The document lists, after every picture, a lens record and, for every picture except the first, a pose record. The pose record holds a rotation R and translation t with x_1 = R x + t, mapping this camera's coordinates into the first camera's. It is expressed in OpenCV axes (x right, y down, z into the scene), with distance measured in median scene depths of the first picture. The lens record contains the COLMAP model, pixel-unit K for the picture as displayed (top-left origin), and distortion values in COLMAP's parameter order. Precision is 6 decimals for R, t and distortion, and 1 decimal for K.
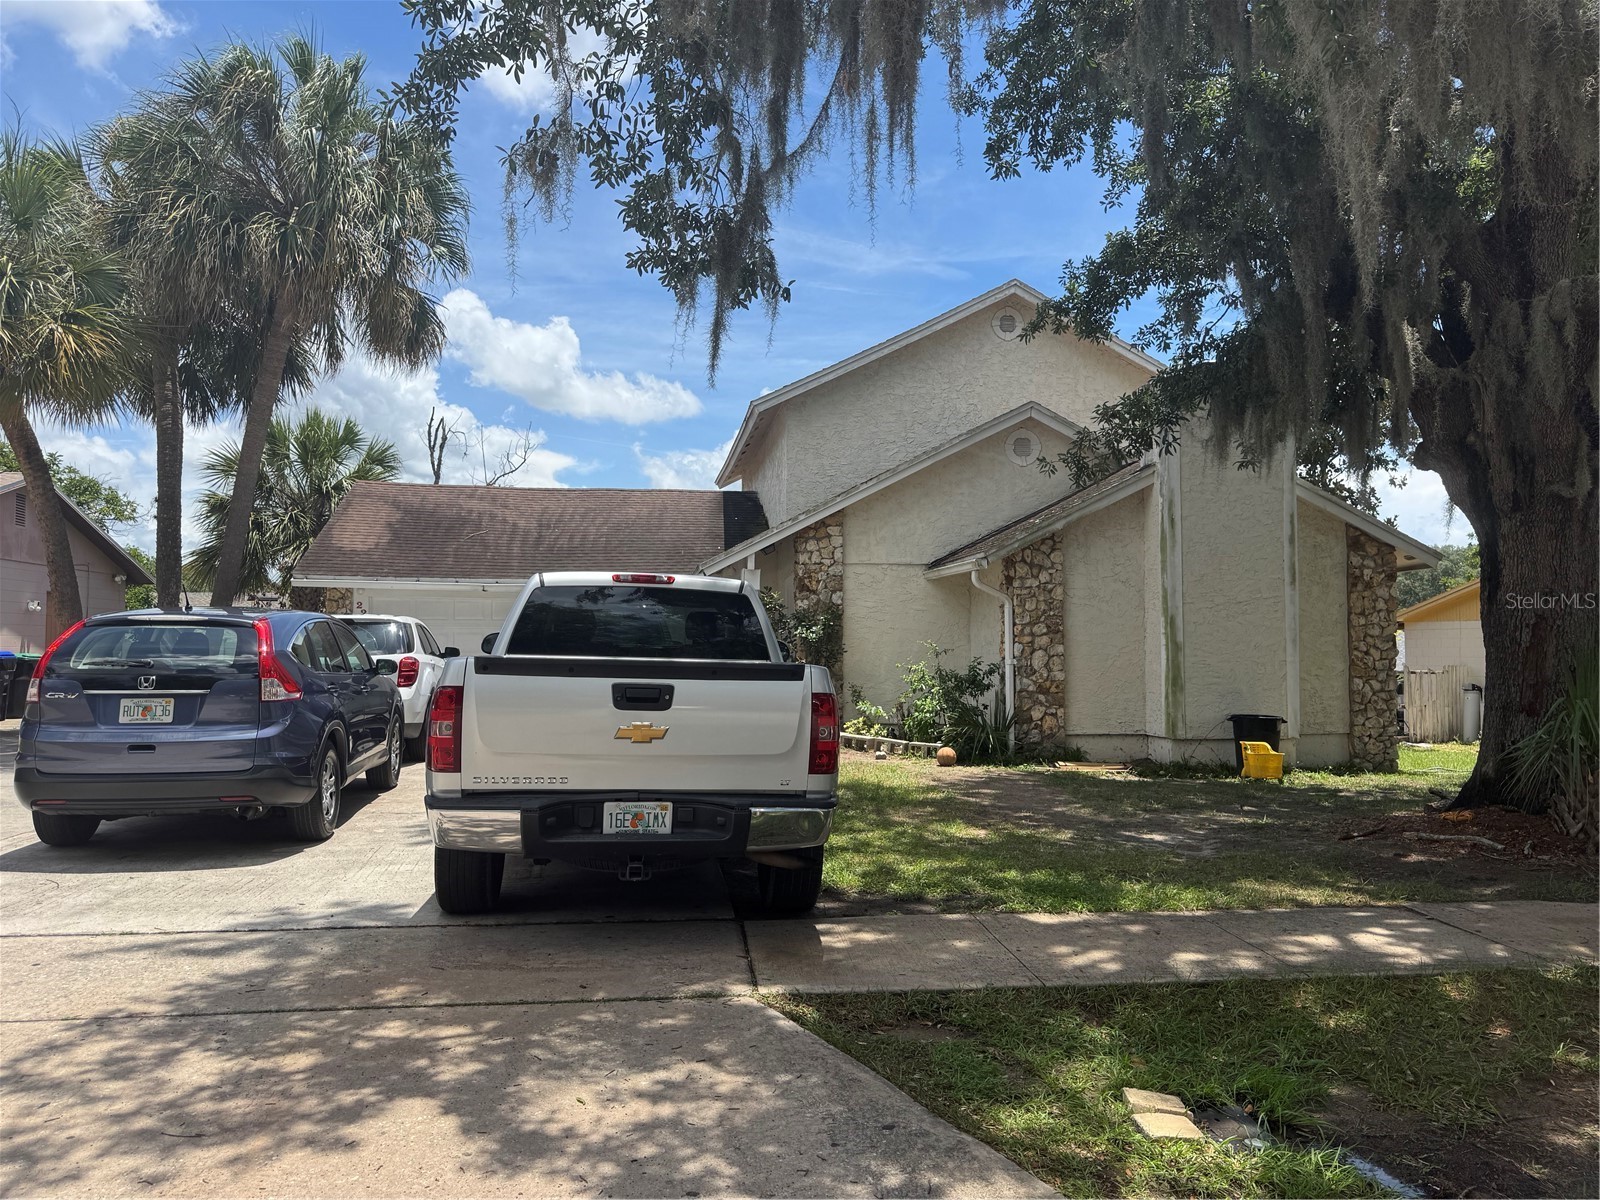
lens RADIAL K [[1146.9, 0, 800.2], [0, 1146.9, 598.6], [0, 0, 1]] dist [0.076748, -0.110598]
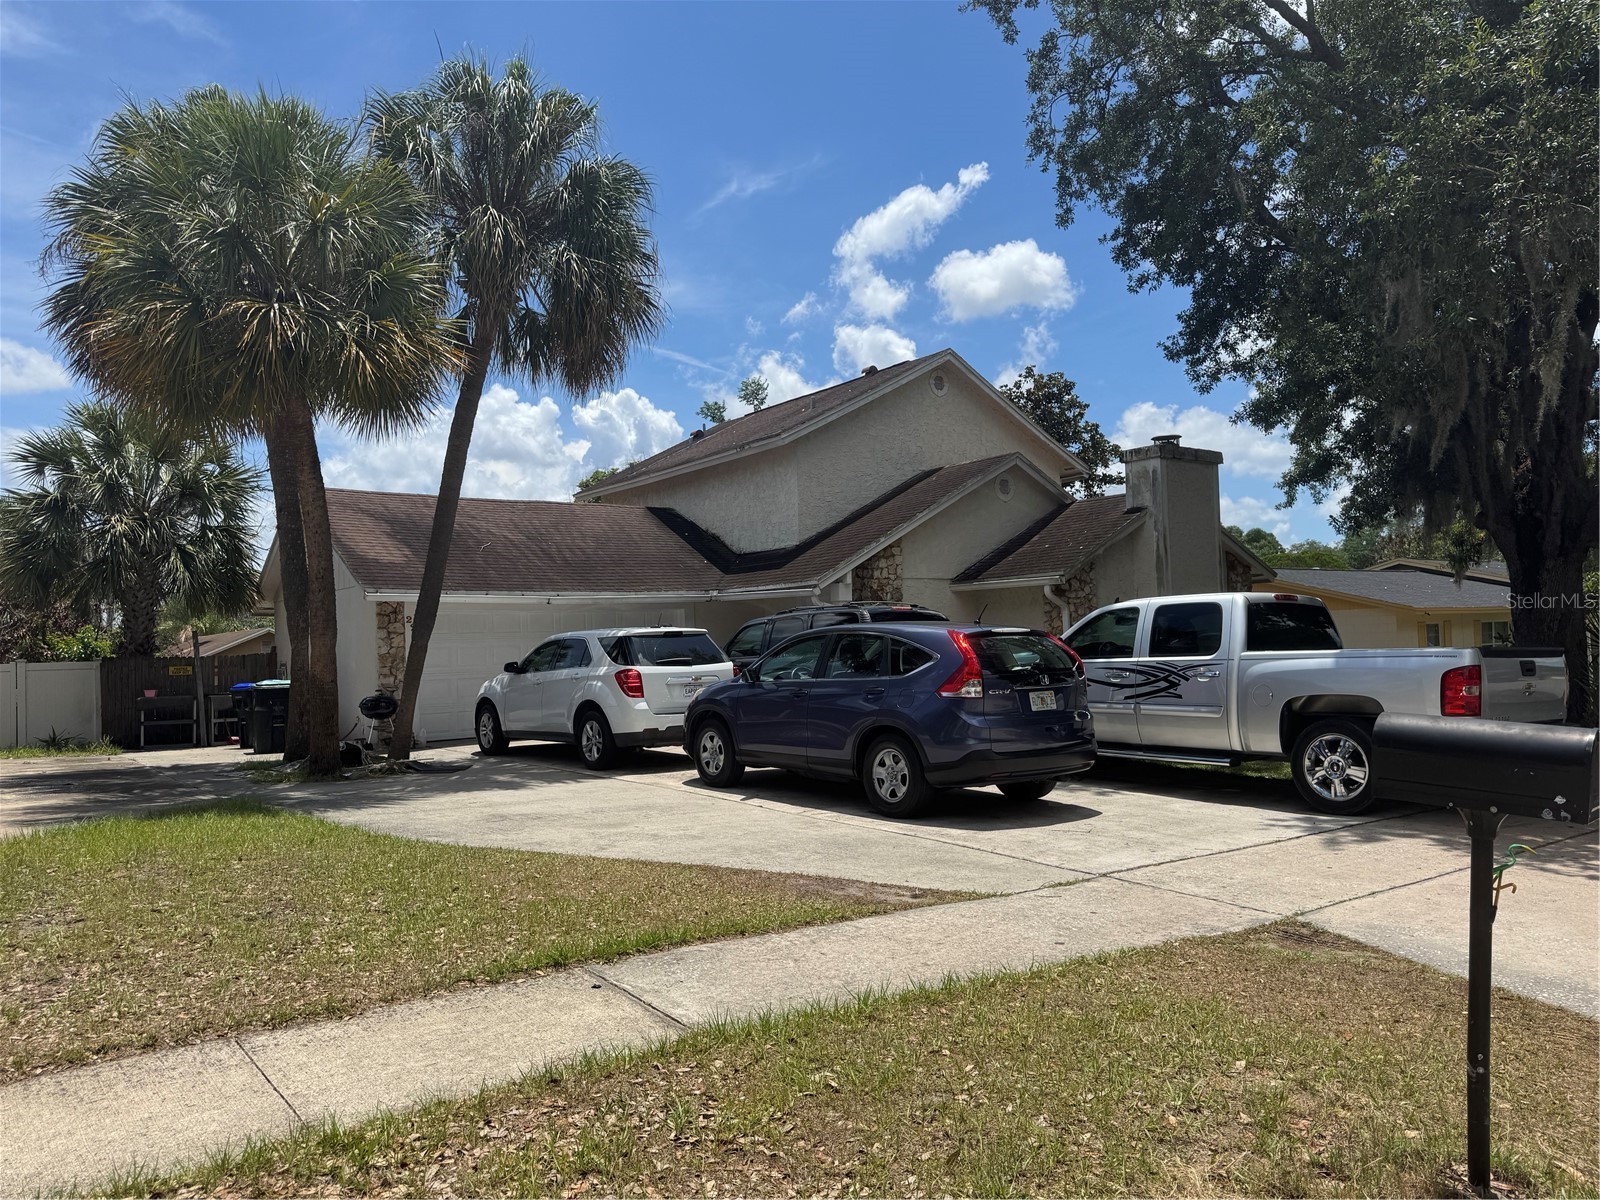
lens RADIAL K [[1146.9, 0, 774.4], [0, 1146.9, 597.0], [0, 0, 1]] dist [0.076748, -0.110598]
pose [[0.882494, -0.006498, 0.470280, -1.016476], [0.008694, 0.999959, -0.002496, -0.014419], [-0.470244, 0.006292, 0.882514, -0.004002]]
